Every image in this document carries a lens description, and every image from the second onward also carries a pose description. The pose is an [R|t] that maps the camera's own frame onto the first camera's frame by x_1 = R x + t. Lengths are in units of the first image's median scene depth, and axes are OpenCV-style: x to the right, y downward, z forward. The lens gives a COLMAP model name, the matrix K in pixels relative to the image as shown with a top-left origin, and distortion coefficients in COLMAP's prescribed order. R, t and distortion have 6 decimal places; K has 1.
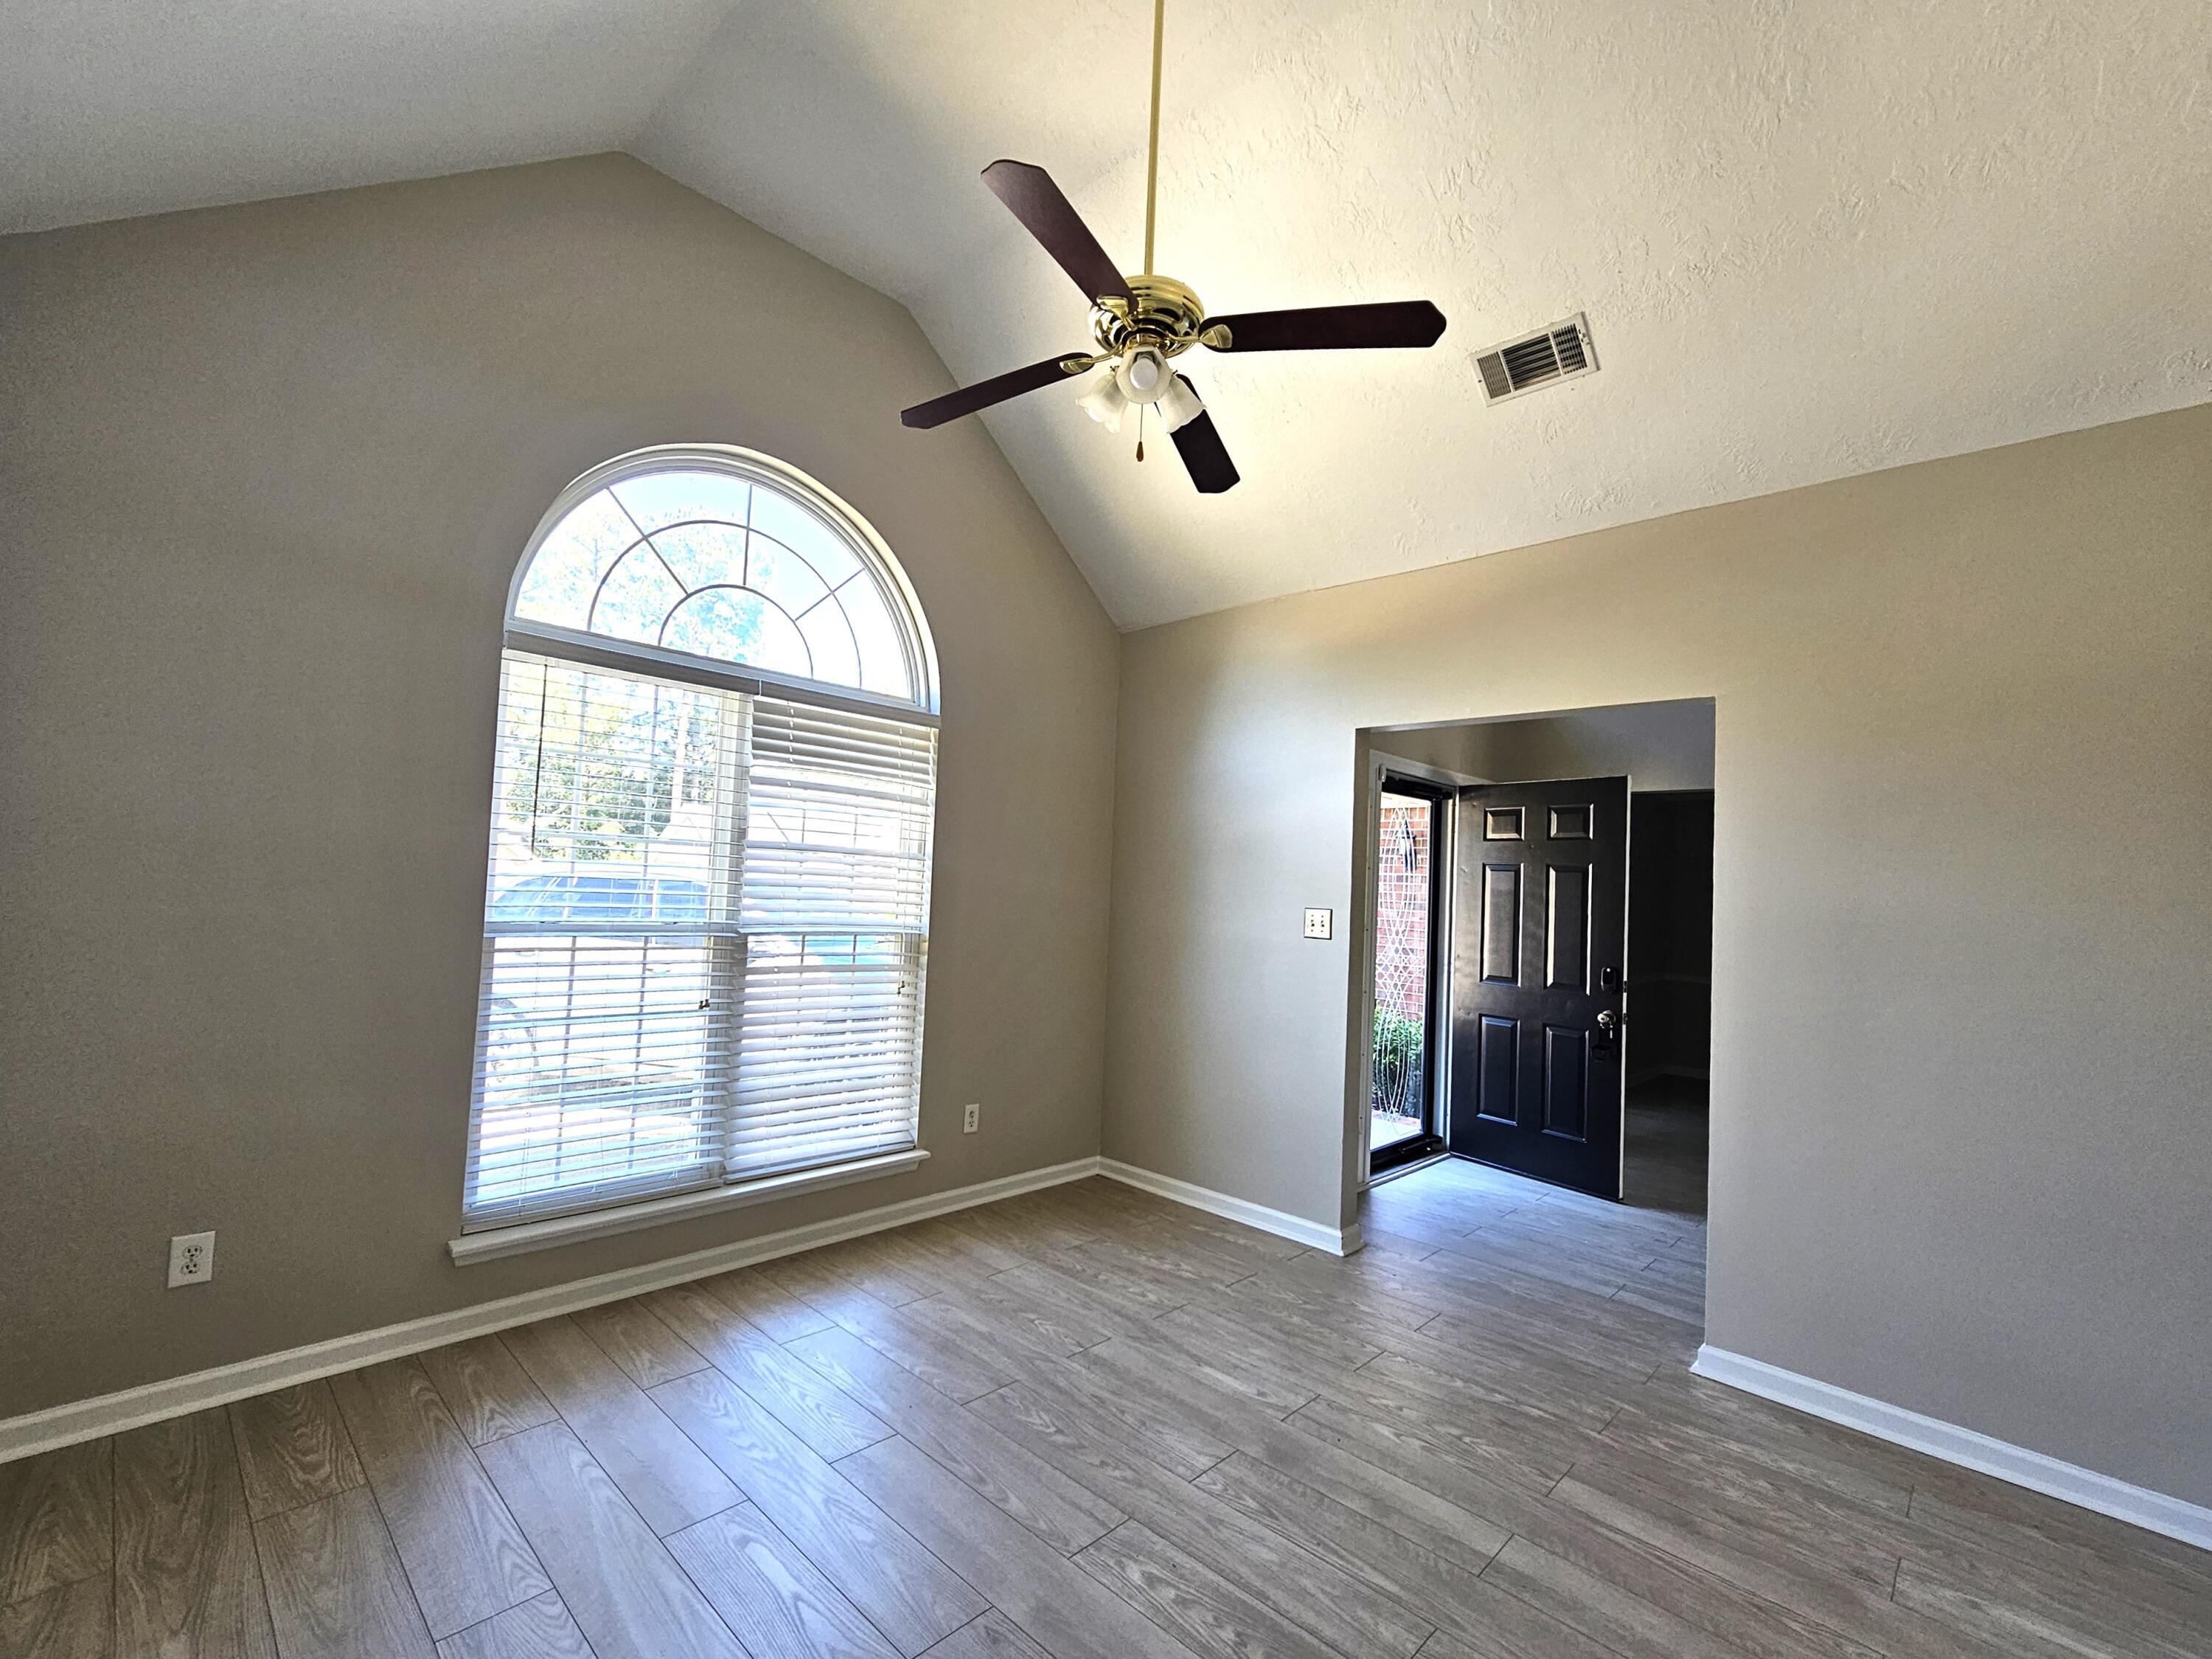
lens RADIAL K [[918.6, 0, 1101.9], [0, 918.6, 838.3], [0, 0, 1]] dist [-0.001197, -0.000516]
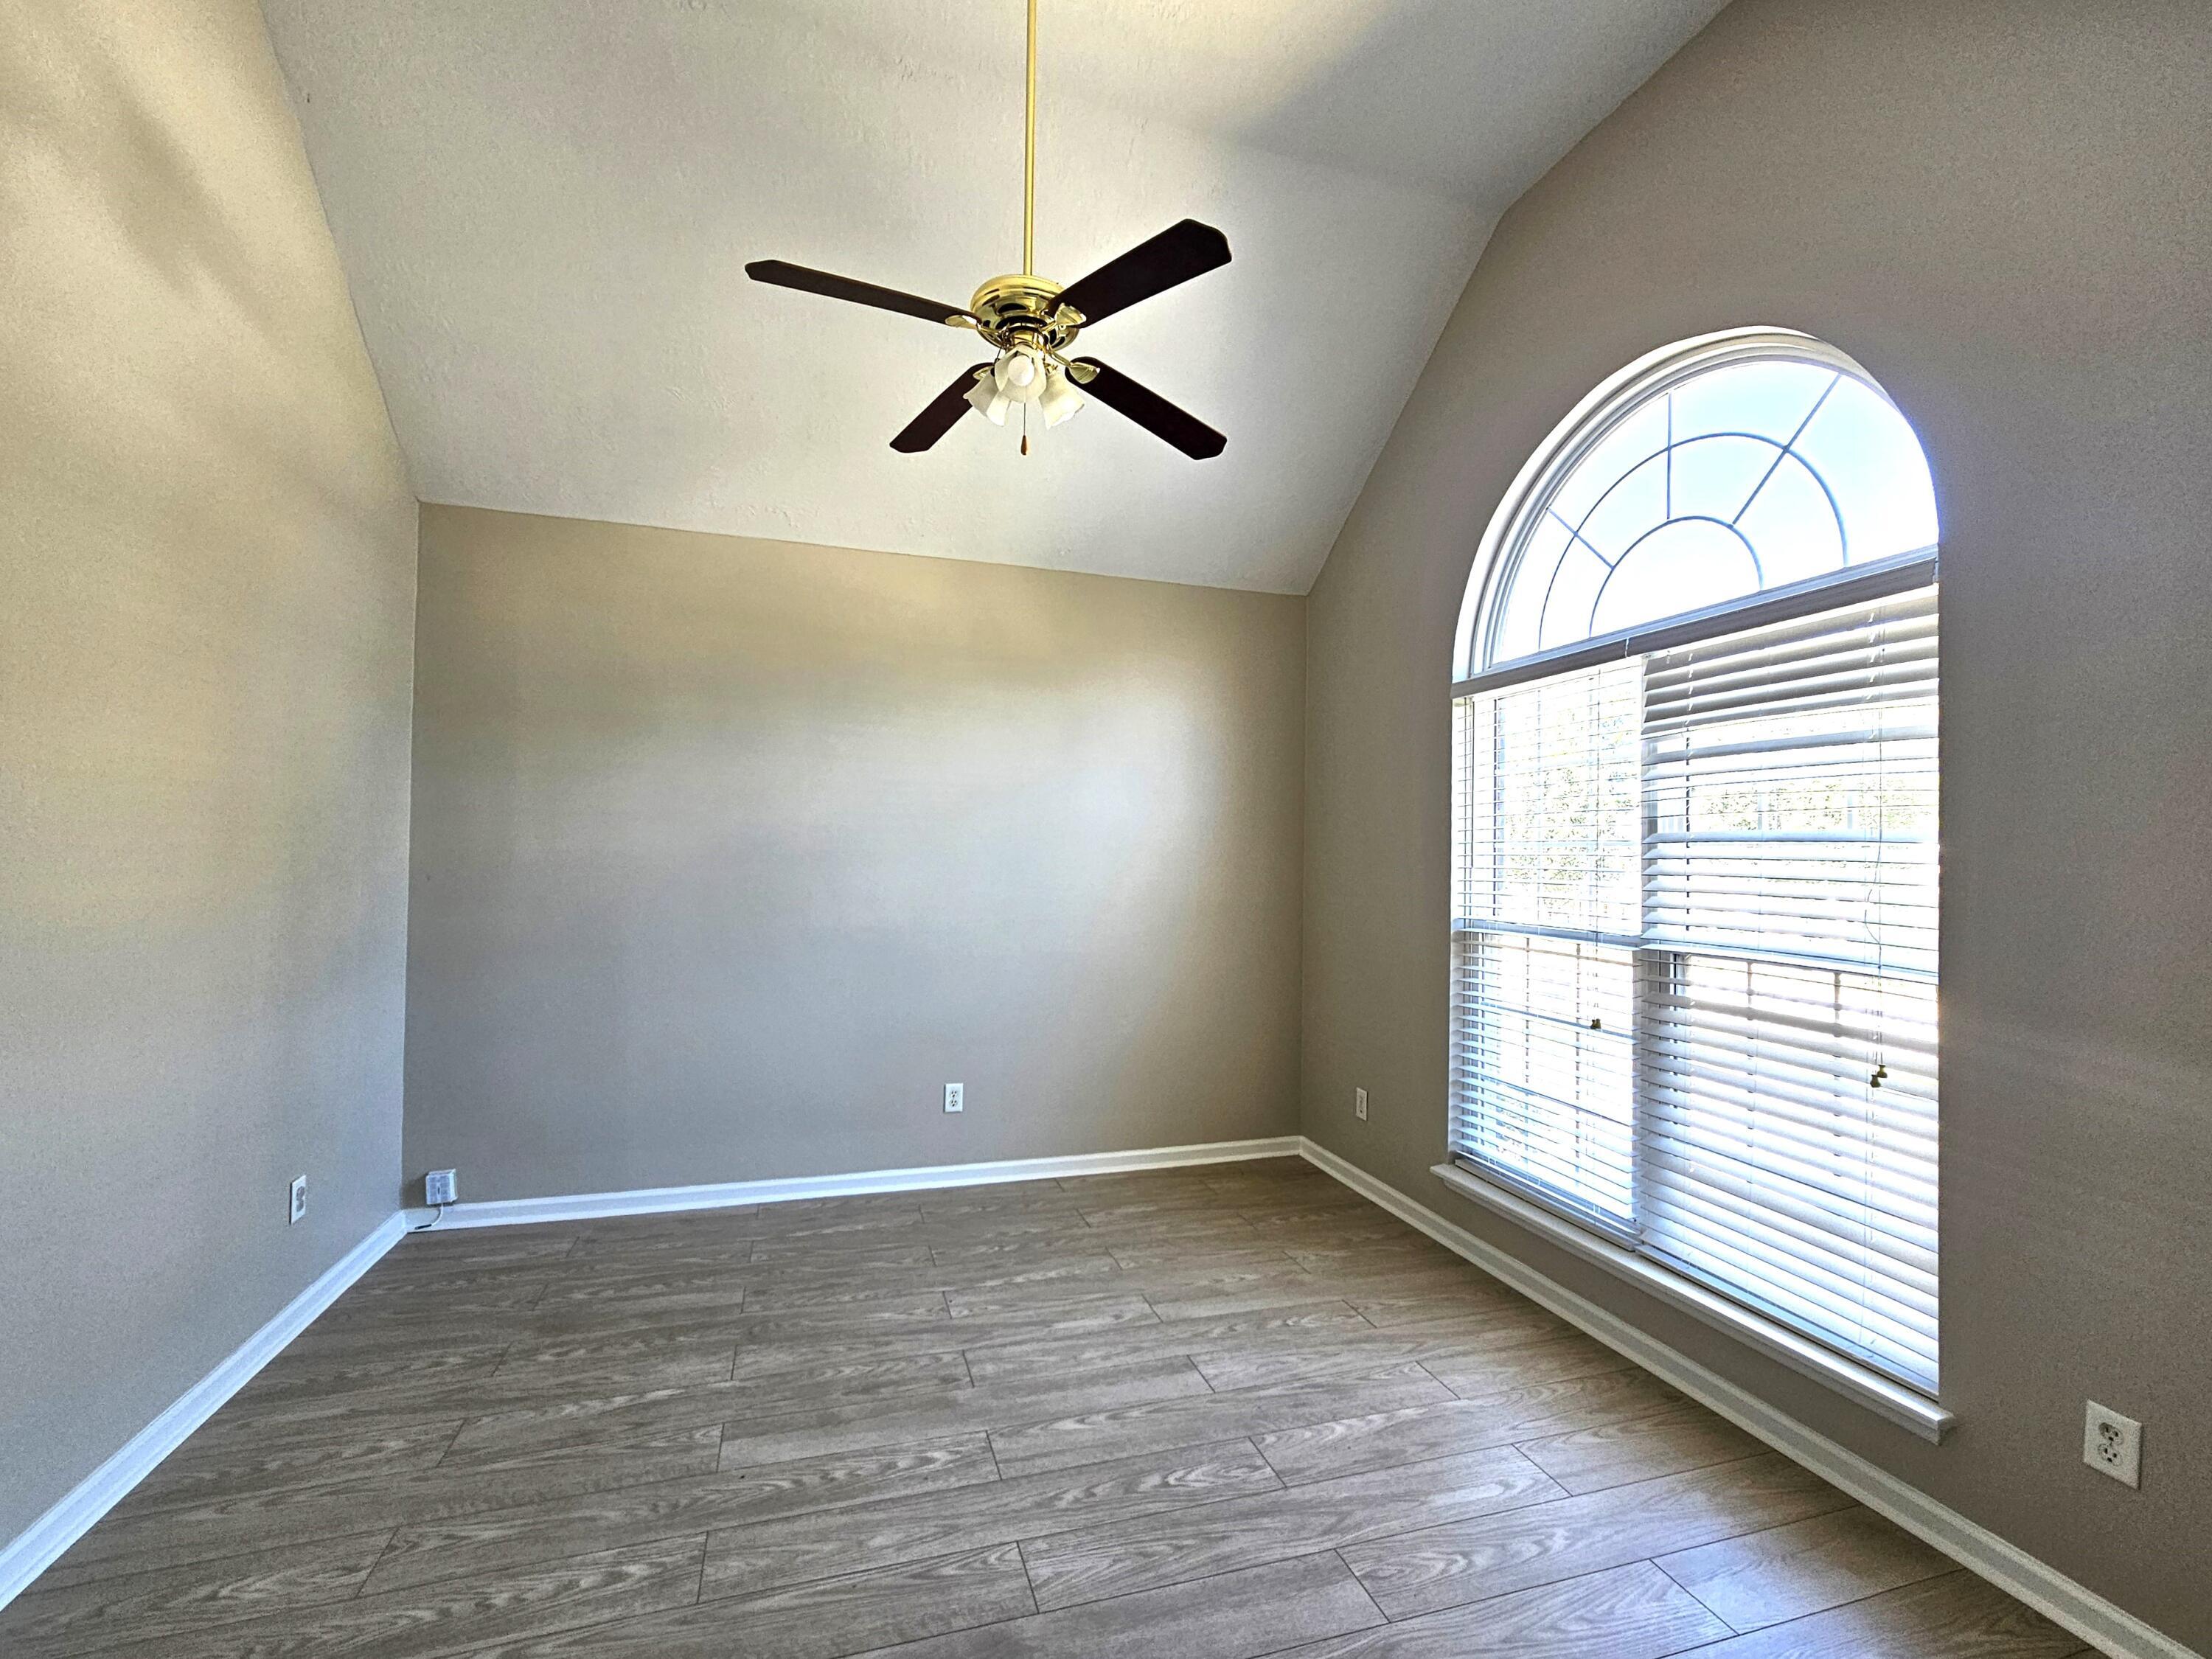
lens RADIAL K [[918.6, 0, 1101.9], [0, 918.6, 838.3], [0, 0, 1]] dist [-0.001197, -0.000516]
pose [[-0.447926, -0.069816, -0.891341, 0.795927], [0.007362, 0.996625, -0.081762, 0.098602], [0.894040, -0.043186, -0.445900, 1.344778]]
